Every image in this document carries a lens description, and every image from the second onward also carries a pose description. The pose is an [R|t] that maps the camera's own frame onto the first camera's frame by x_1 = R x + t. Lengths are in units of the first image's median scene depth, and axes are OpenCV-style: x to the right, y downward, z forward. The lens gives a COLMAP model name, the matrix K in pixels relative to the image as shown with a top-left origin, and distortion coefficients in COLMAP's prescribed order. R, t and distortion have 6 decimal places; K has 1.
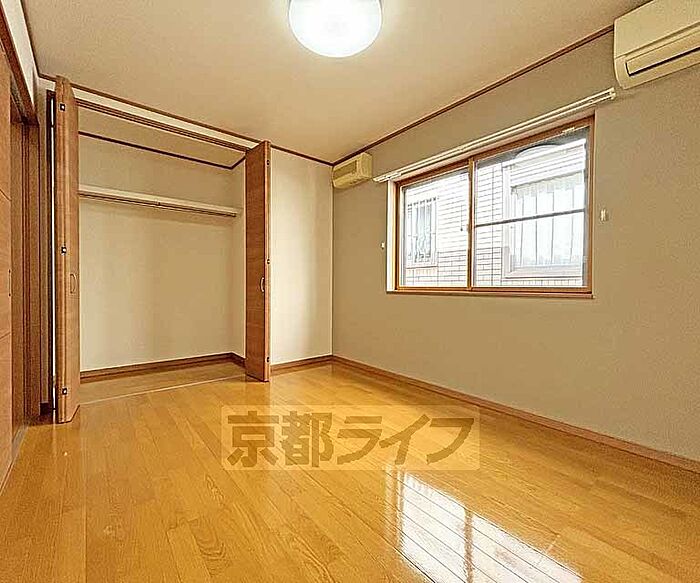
lens RADIAL K [[325.1, 0, 350.0], [0, 325.1, 291.5], [0, 0, 1]] dist [0.001357, 0.000002]
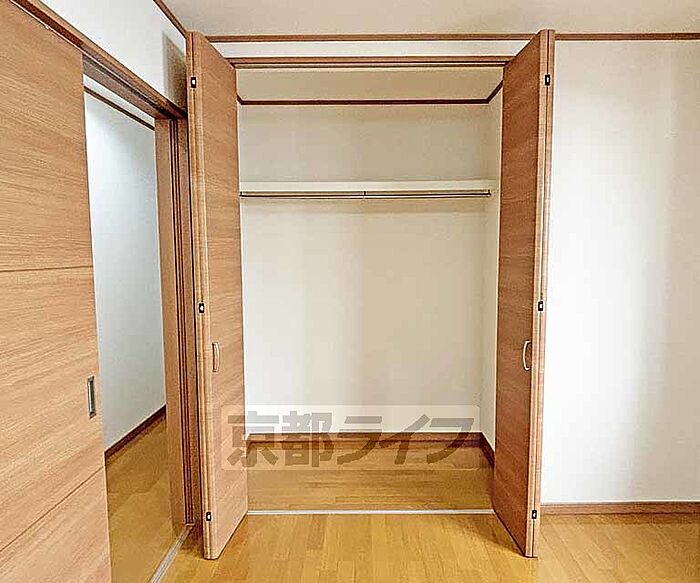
lens RADIAL K [[429.5, 0, 350.0], [0, 429.5, 291.5], [0, 0, 1]] dist [0.002777, 0.000173]
pose [[0.774948, 0.040933, -0.630698, -0.073893], [0.004298, 0.997536, 0.070021, -0.138927], [0.632010, -0.056973, 0.772863, 0.339086]]
